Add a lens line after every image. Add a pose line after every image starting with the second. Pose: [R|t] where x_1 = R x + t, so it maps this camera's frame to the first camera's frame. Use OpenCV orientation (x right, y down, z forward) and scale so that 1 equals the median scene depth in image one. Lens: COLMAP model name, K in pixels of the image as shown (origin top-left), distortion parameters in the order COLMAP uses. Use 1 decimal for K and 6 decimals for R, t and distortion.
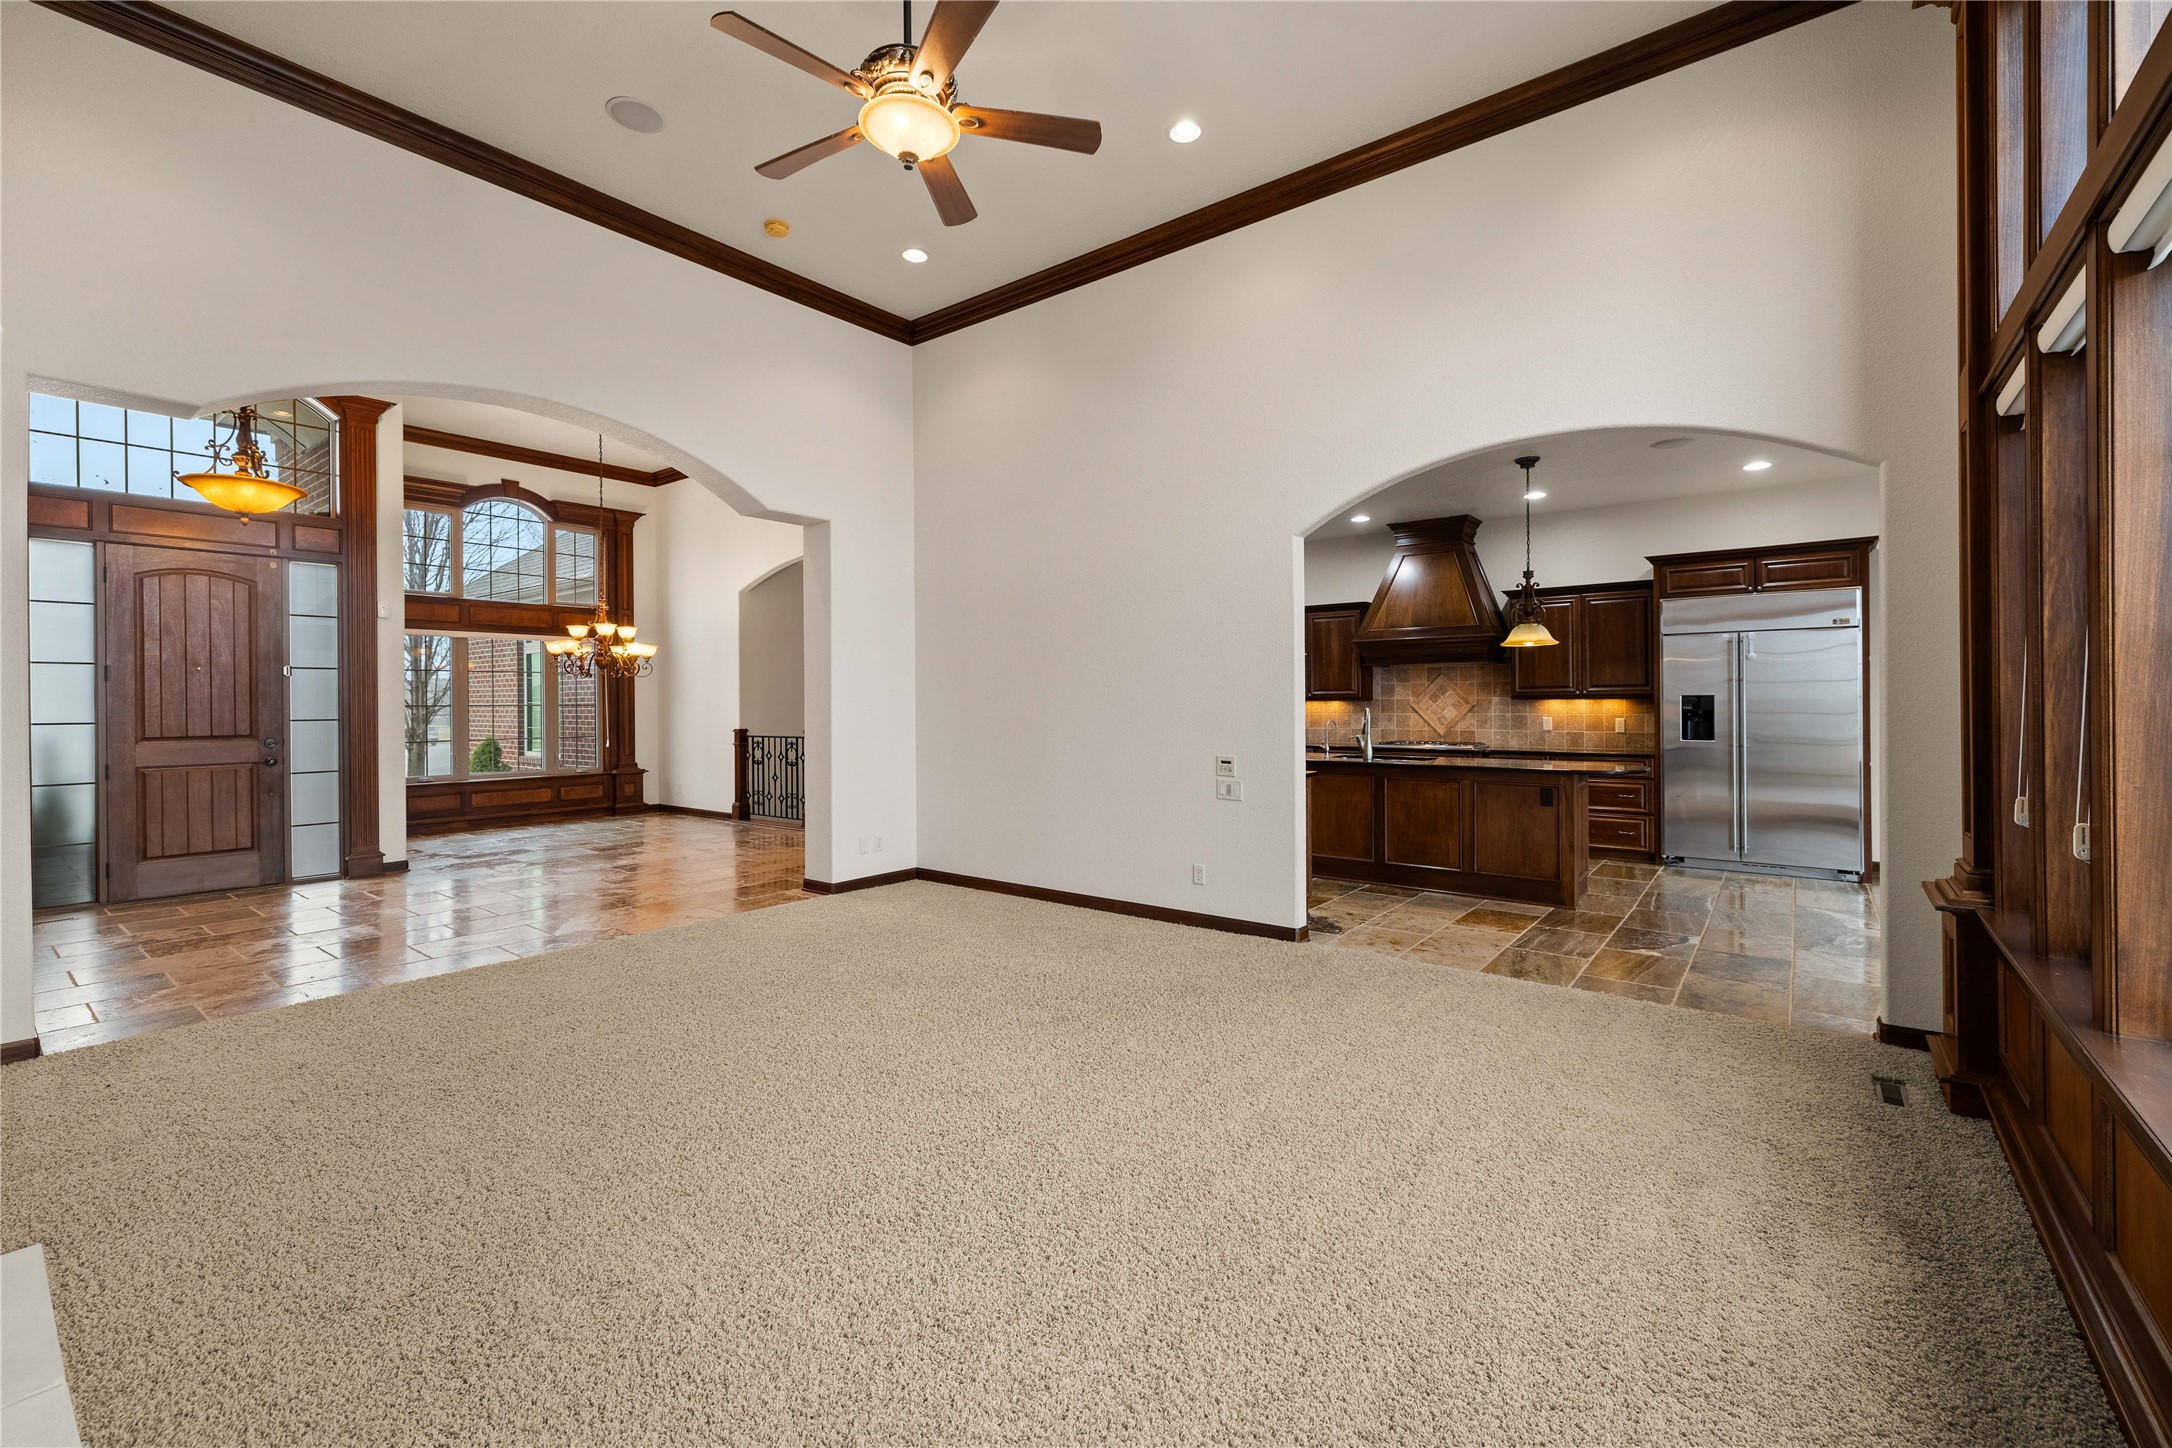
lens RADIAL K [[915.3, 0, 1091.9], [0, 915.3, 695.3], [0, 0, 1]] dist [-0.000915, -0.000133]
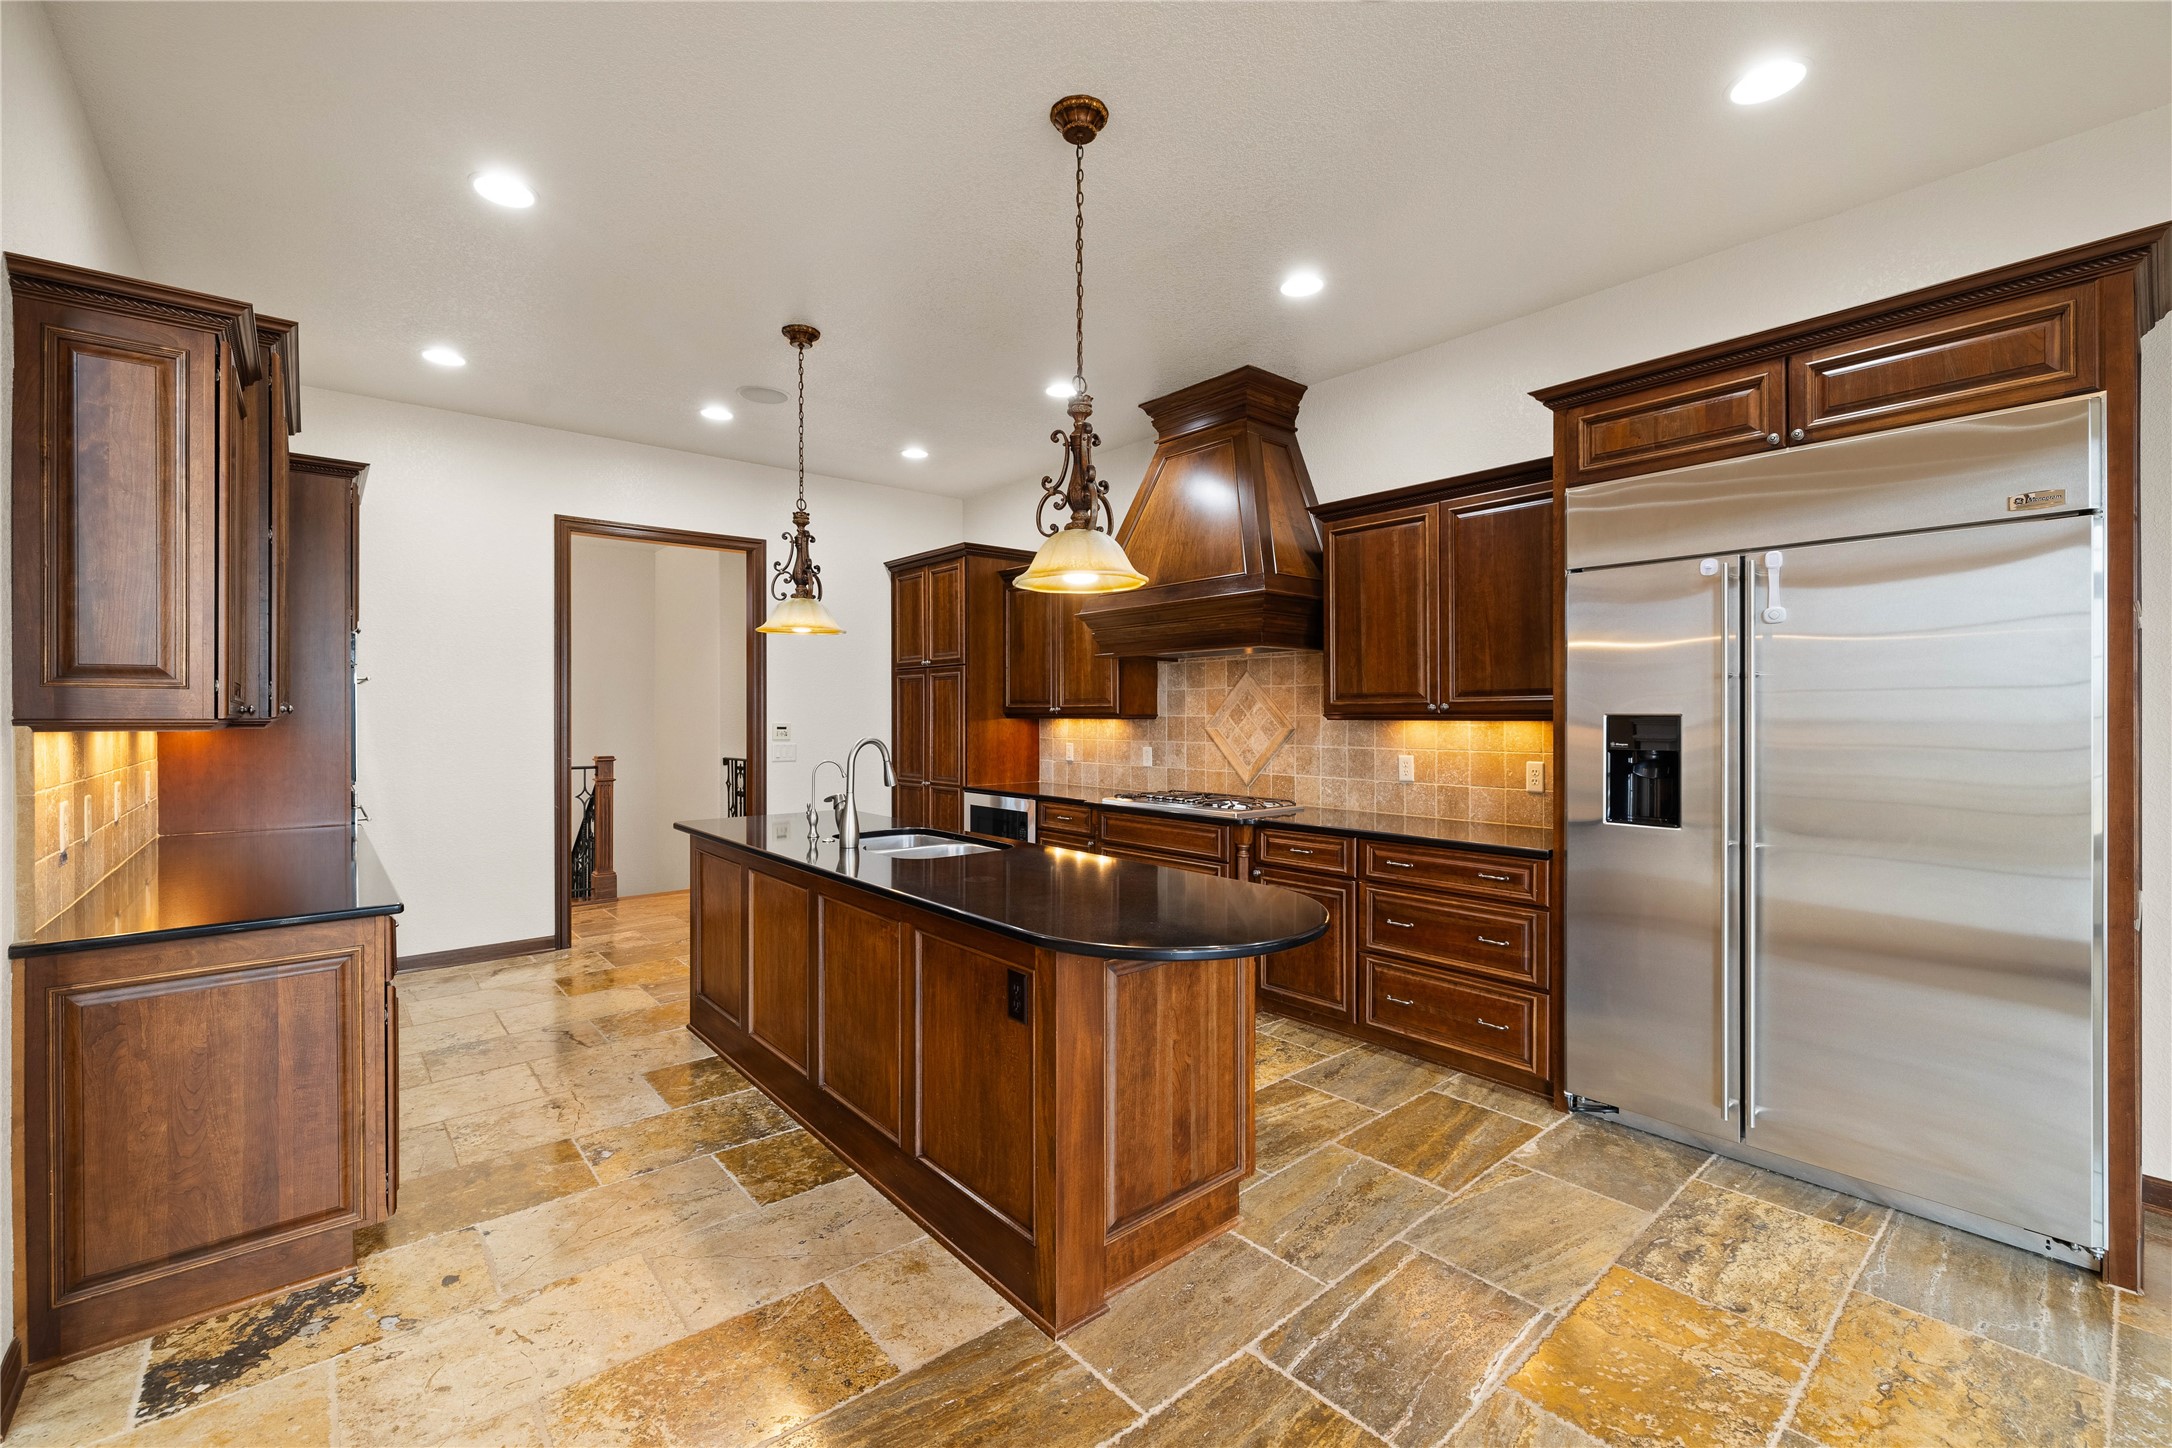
lens RADIAL K [[916.7, 0, 1080.3], [0, 916.7, 709.5], [0, 0, 1]] dist [-0.000410, -0.000100]
pose [[0.977904, 0.004368, -0.209009, 0.469780], [-0.003895, 0.999989, 0.002673, -0.002178], [0.209019, -0.001800, 0.977910, 0.512692]]
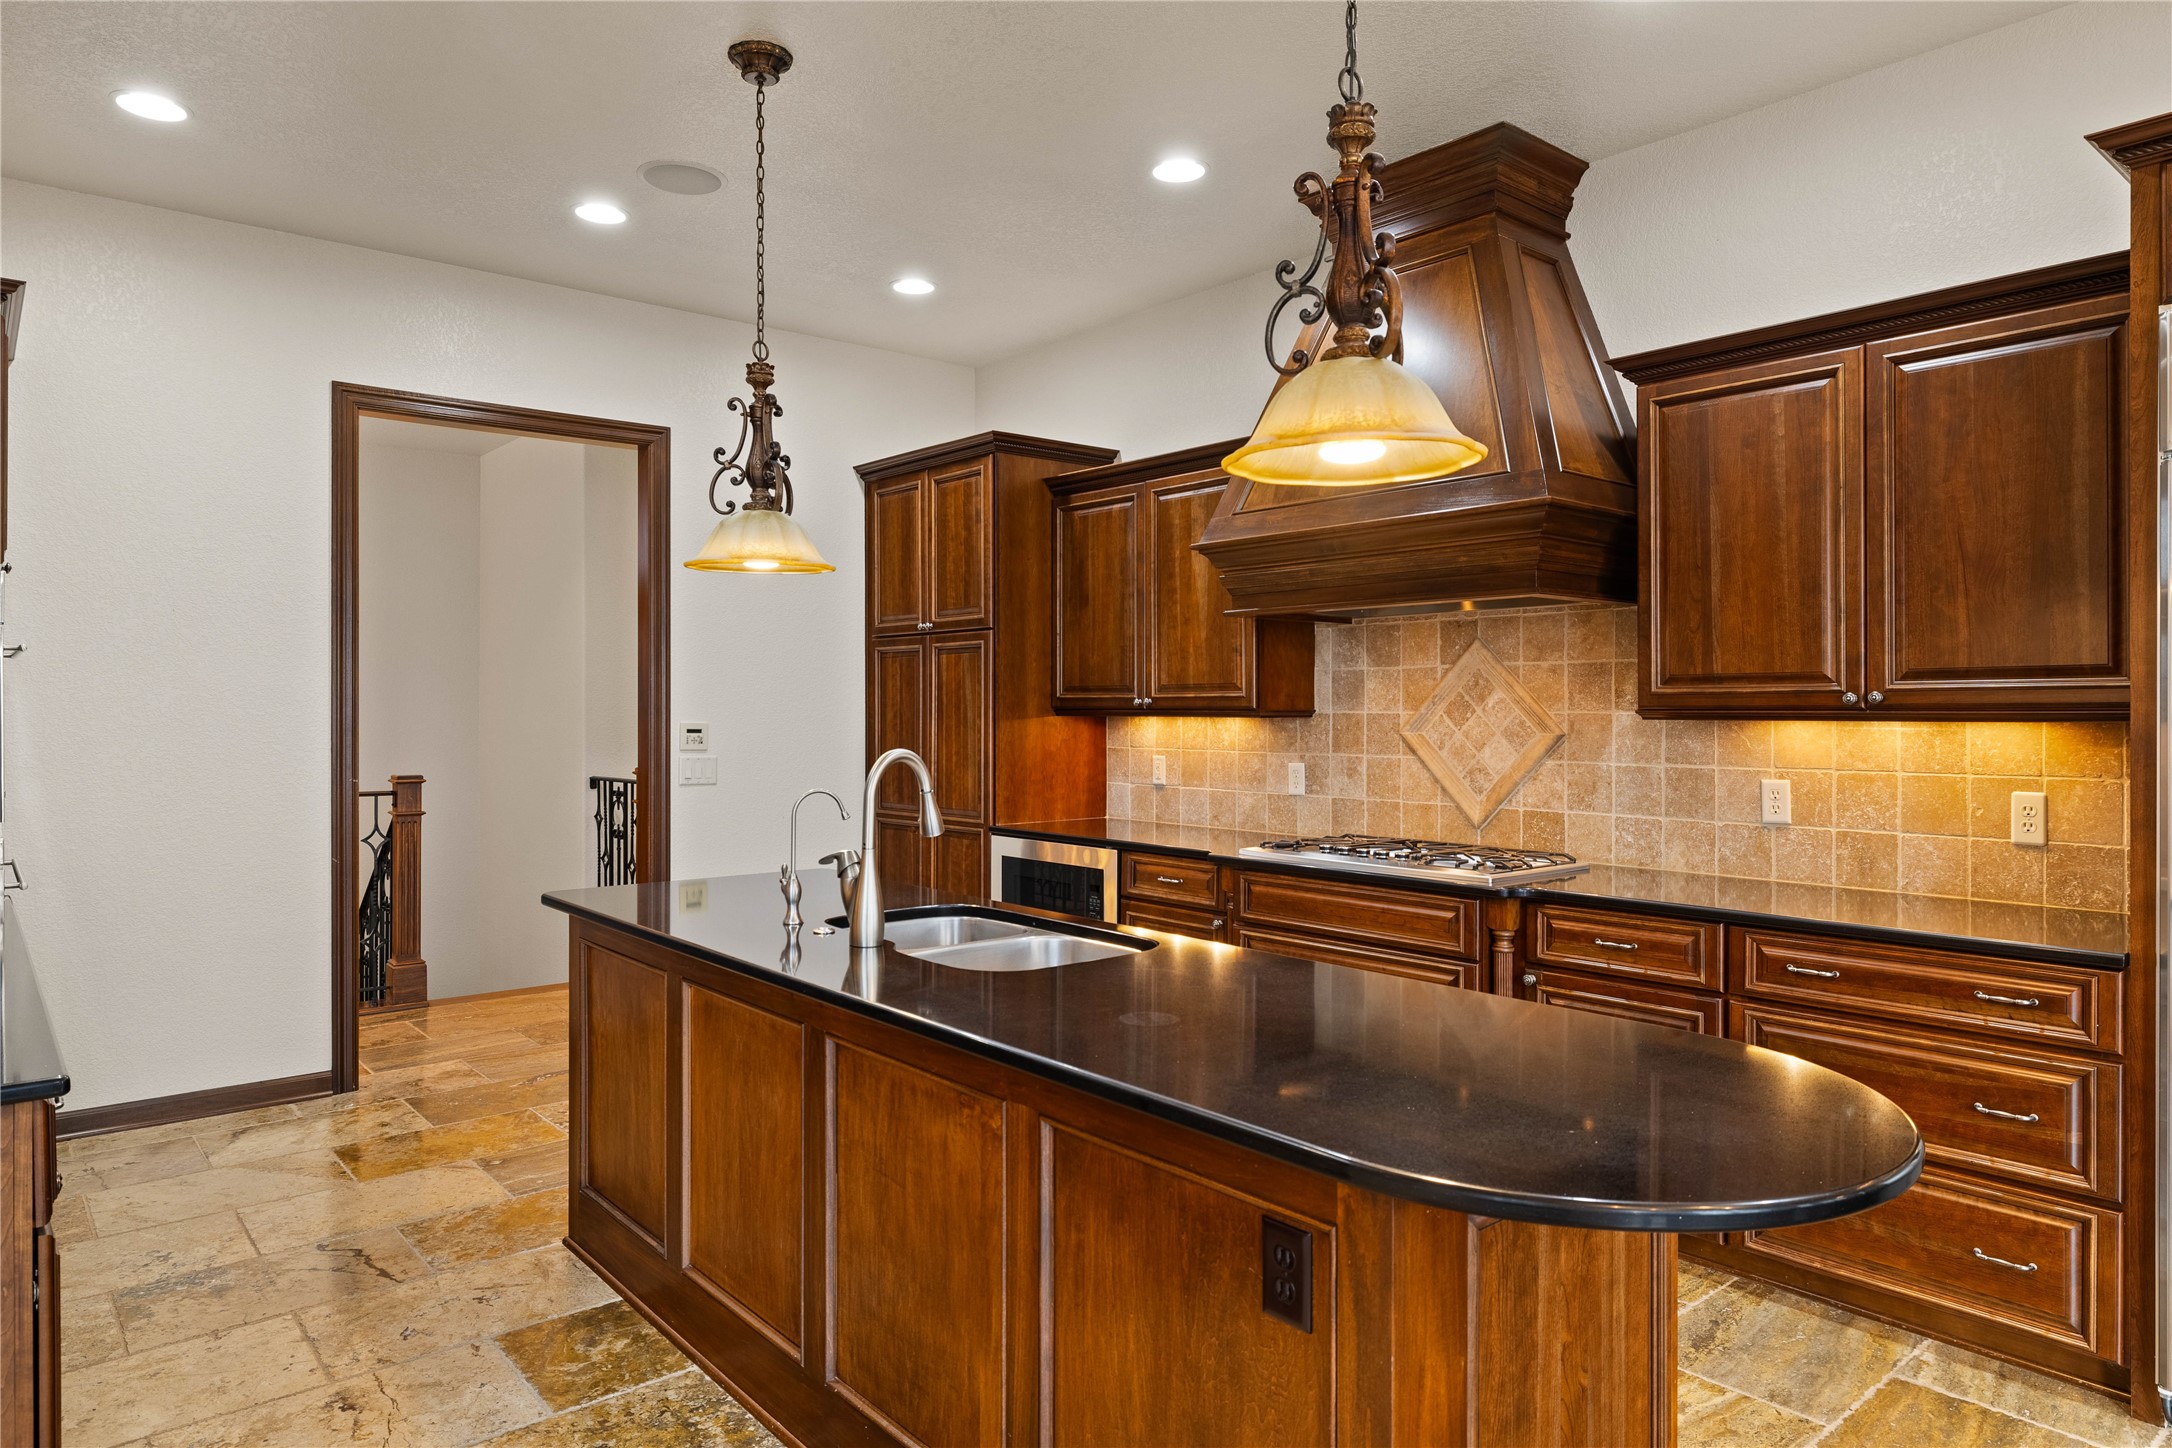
lens RADIAL K [[1339.6, 0, 1079.0], [0, 1339.6, 702.0], [0, 0, 1]] dist [-0.000454, -0.002023]
pose [[0.977493, 0.005389, -0.210897, 0.403500], [-0.004885, 0.999984, 0.002911, -0.001679], [0.210909, -0.001816, 0.977504, 0.575962]]
